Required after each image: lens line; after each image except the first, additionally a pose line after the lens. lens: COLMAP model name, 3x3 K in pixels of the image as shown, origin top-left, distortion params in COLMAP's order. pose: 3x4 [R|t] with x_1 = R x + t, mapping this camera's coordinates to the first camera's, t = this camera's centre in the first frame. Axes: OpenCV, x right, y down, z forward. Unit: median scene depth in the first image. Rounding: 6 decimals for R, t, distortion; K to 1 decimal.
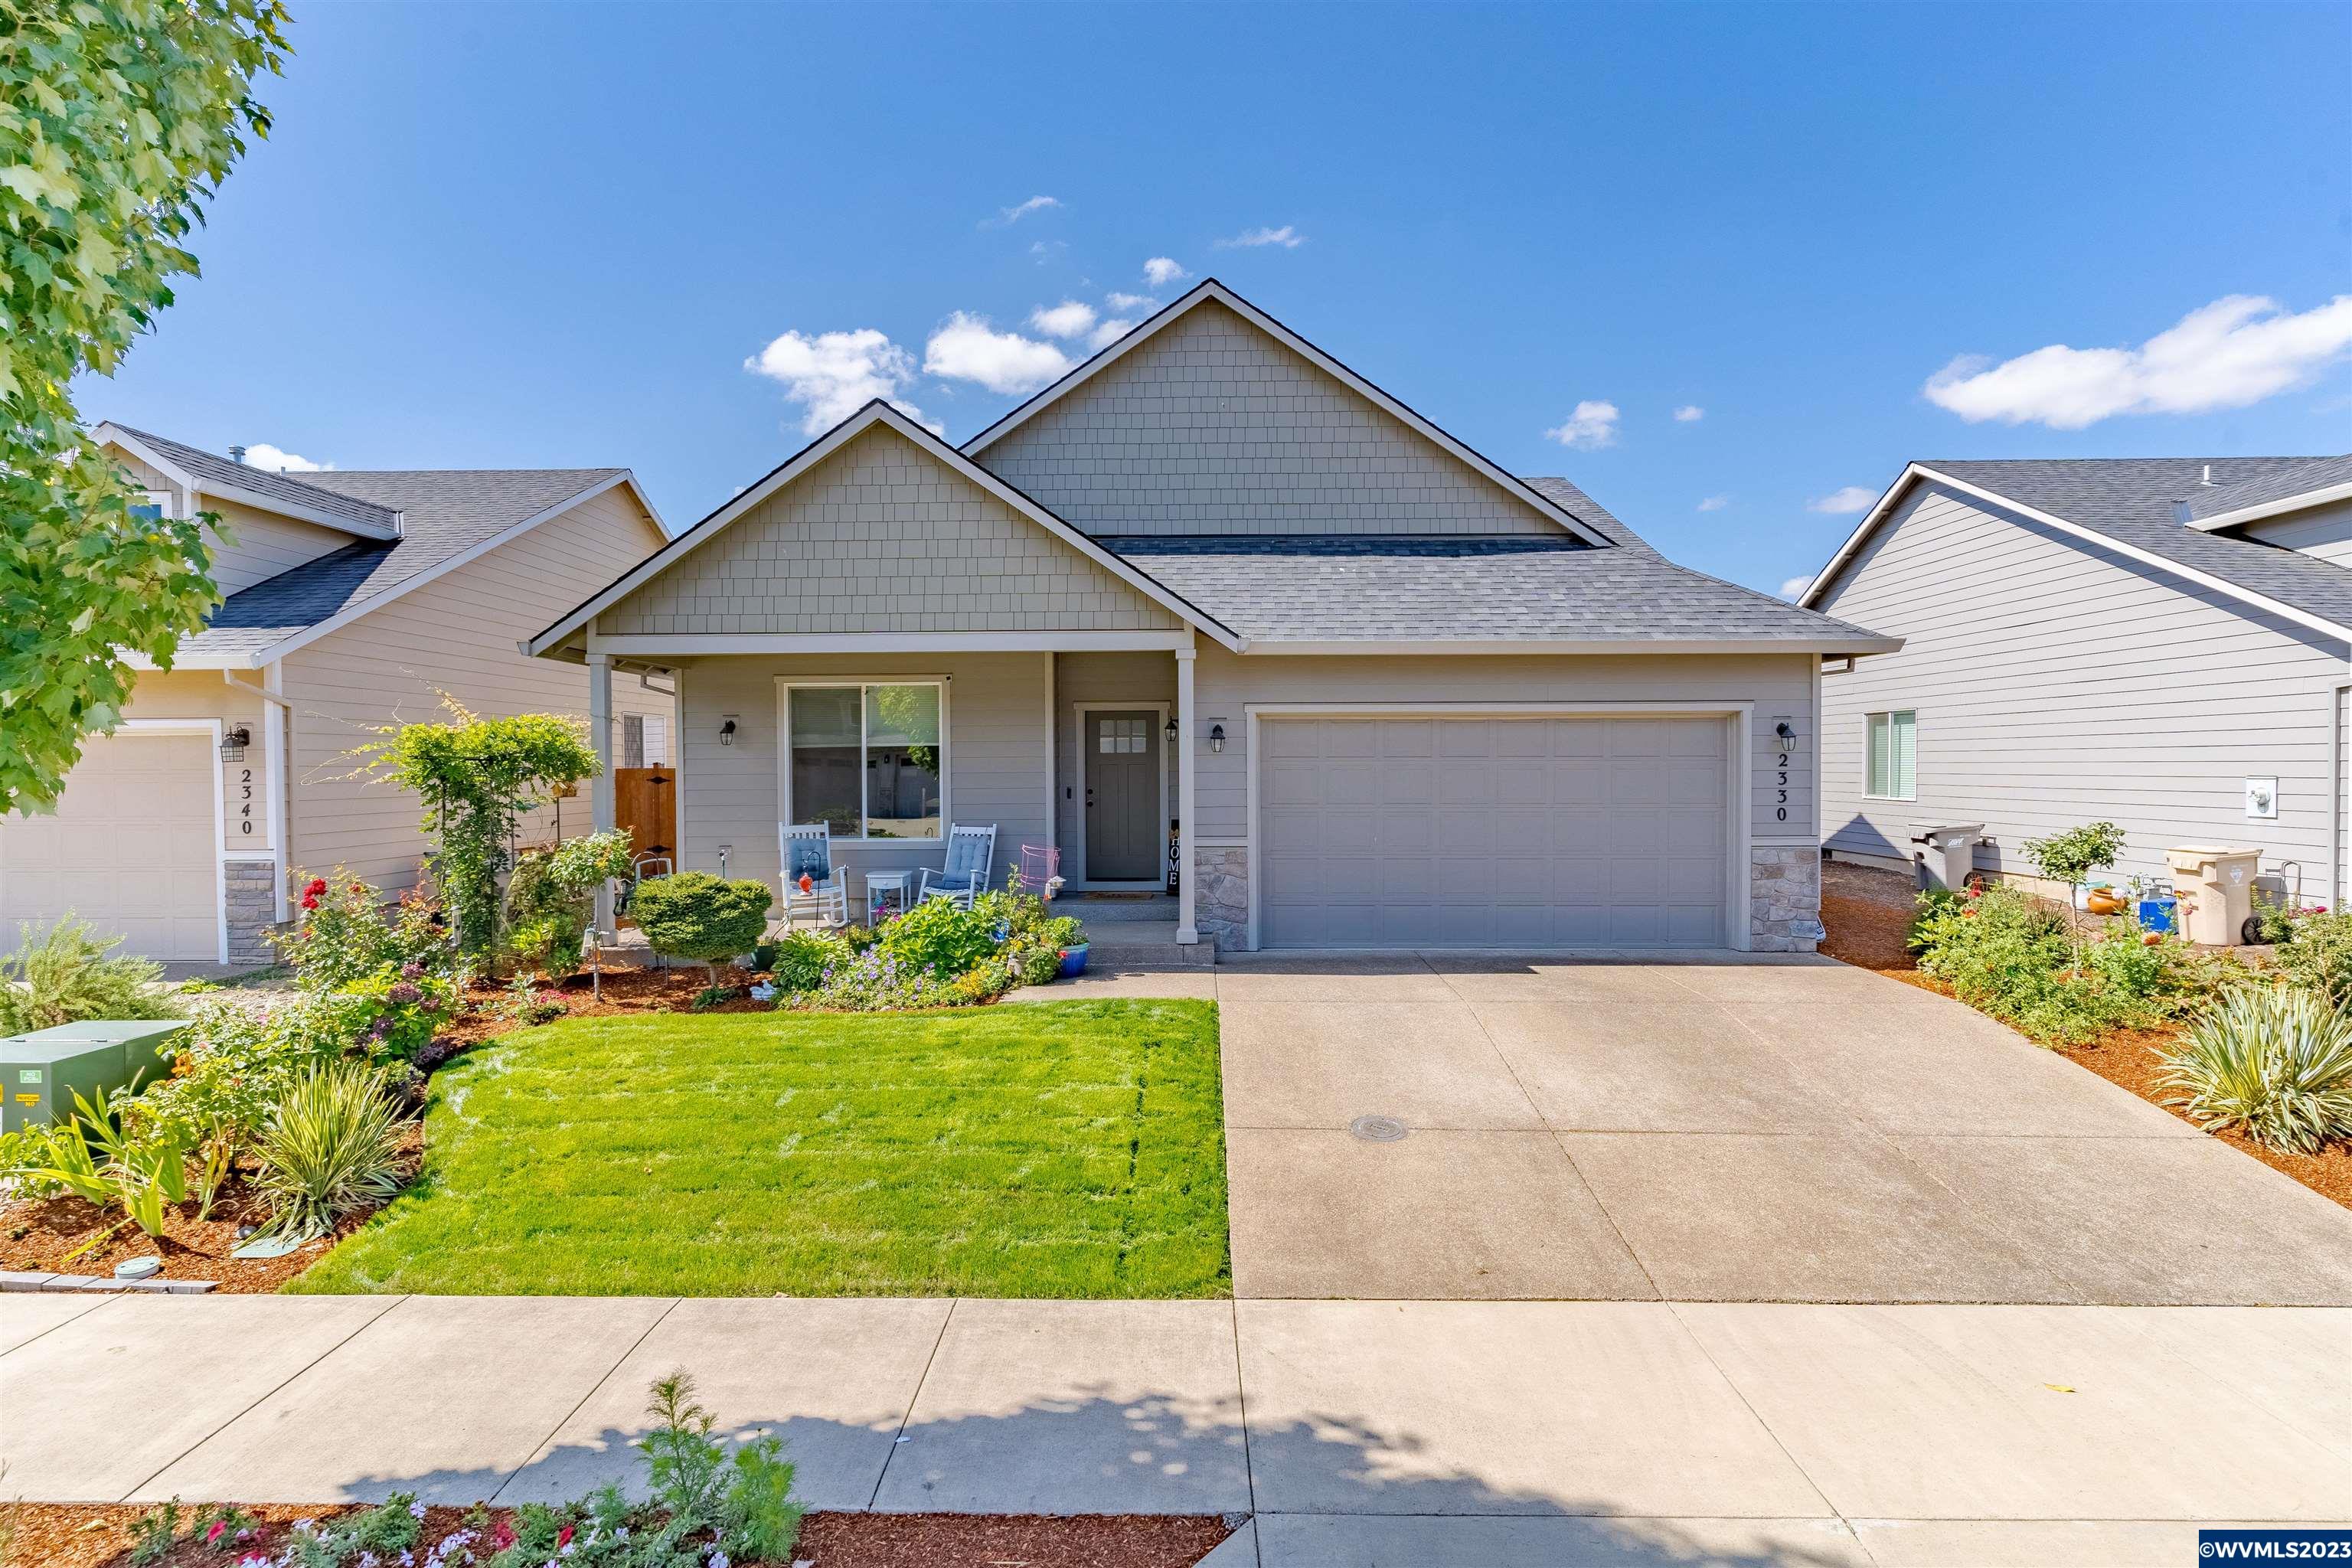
lens RADIAL K [[1149.1, 0, 1220.2], [0, 1149.1, 778.8], [0, 0, 1]] dist [-0.001807, -0.000308]
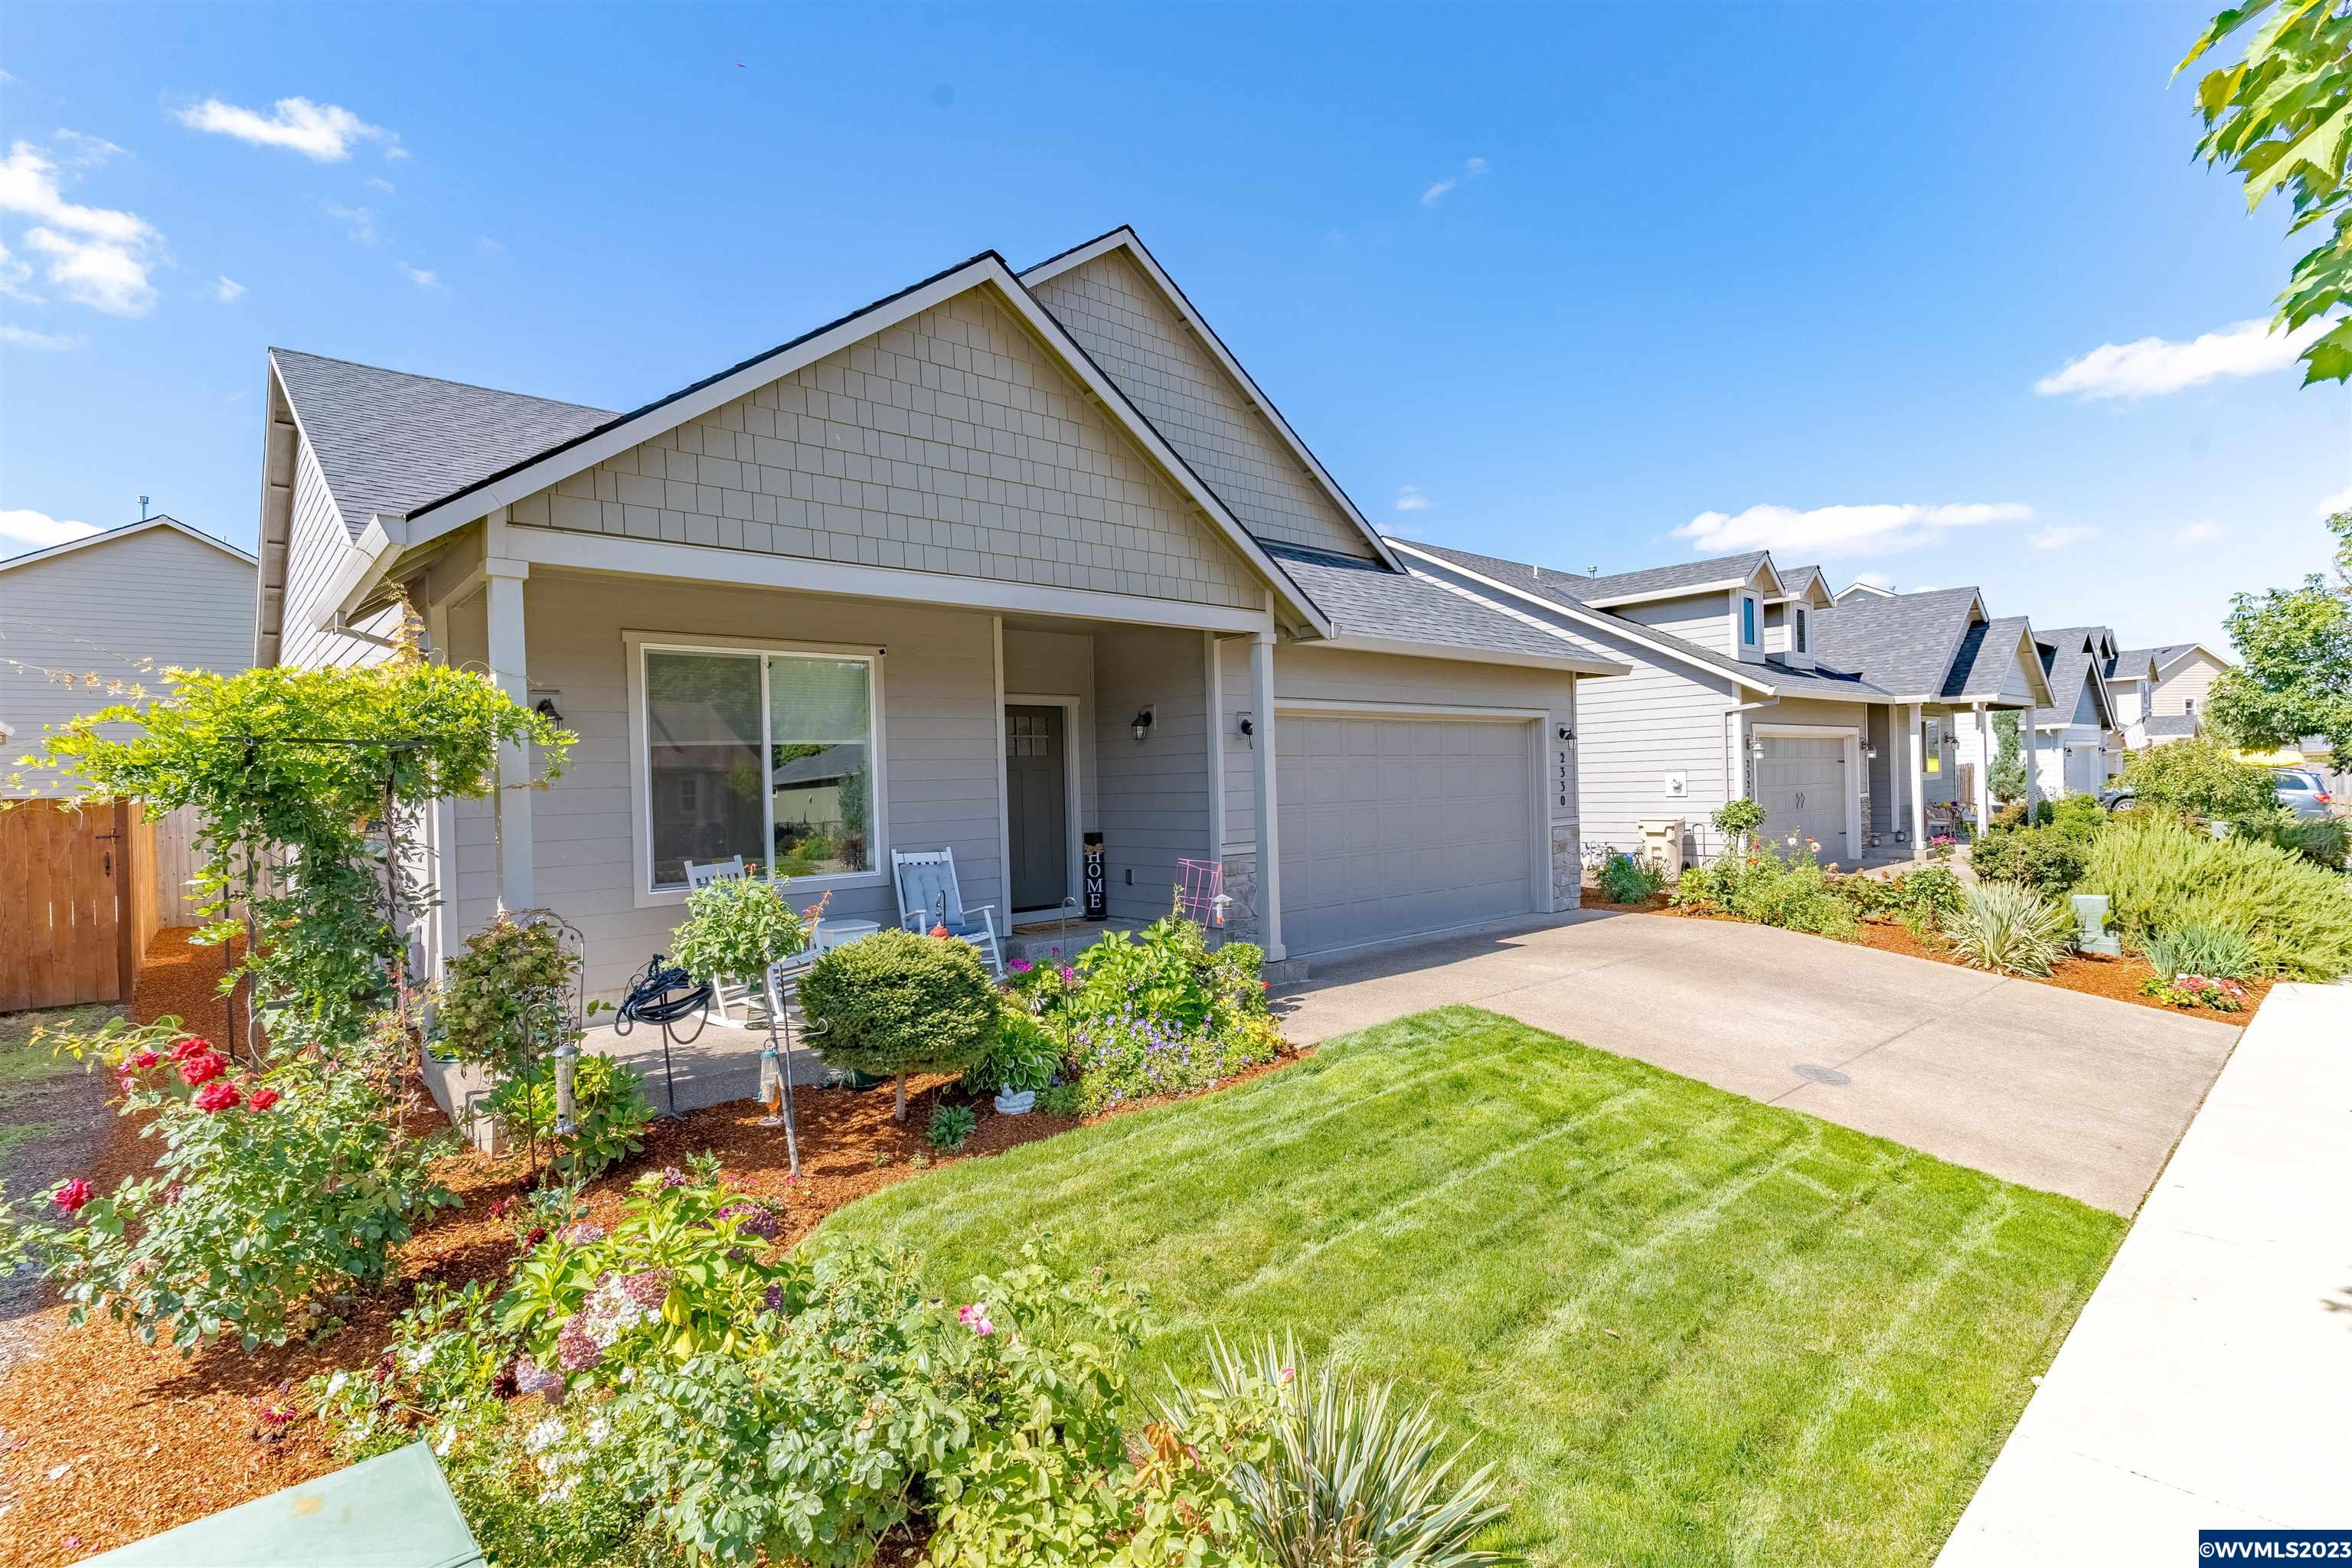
lens RADIAL K [[1112.6, 0, 1176.0], [0, 1112.6, 784.0], [0, 0, 1]] dist [-0.000238, -0.000091]
pose [[0.732702, -0.017000, 0.680337, -0.627957], [0.033003, 0.999399, -0.010571, 0.011151], [-0.679748, 0.030198, 0.732823, 0.381901]]
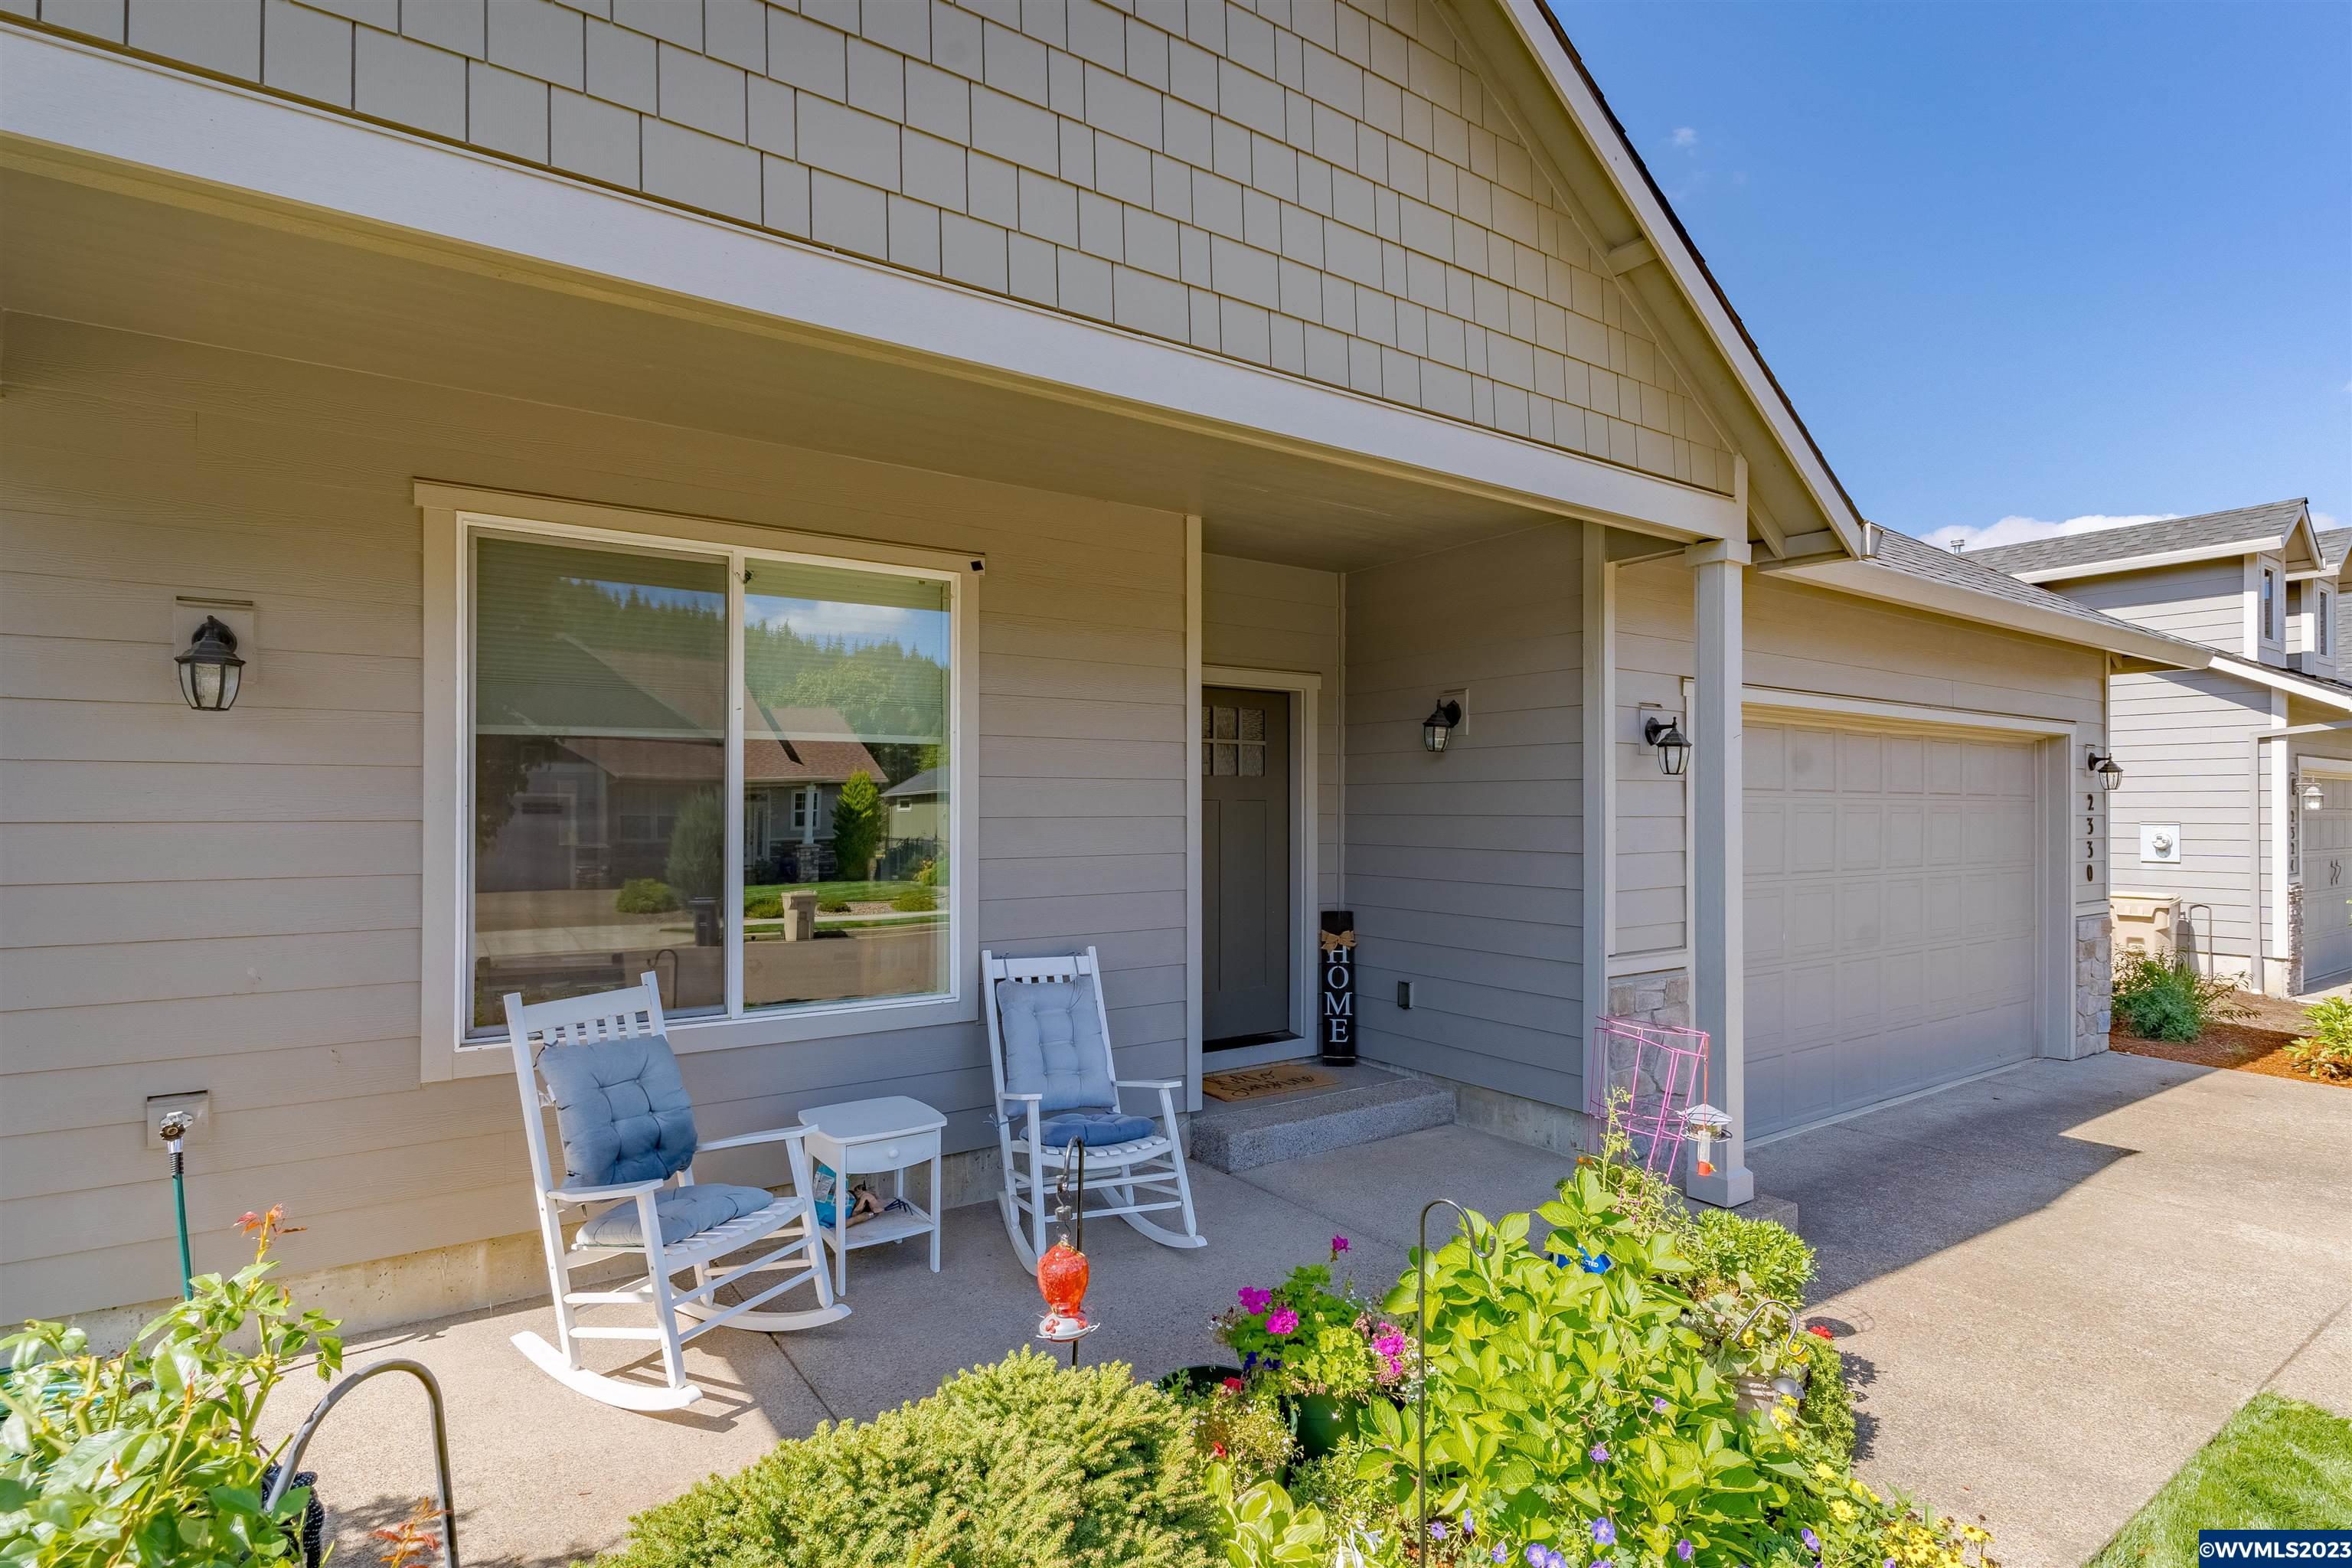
lens RADIAL K [[1158.4, 0, 1175.2], [0, 1158.4, 806.9], [0, 0, 1]] dist [-0.000270, 0.000012]
pose [[0.812591, 0.006514, 0.582798, -0.434121], [0.000638, 0.999927, -0.012066, -0.004115], [-0.582834, 0.010177, 0.812527, 0.706000]]
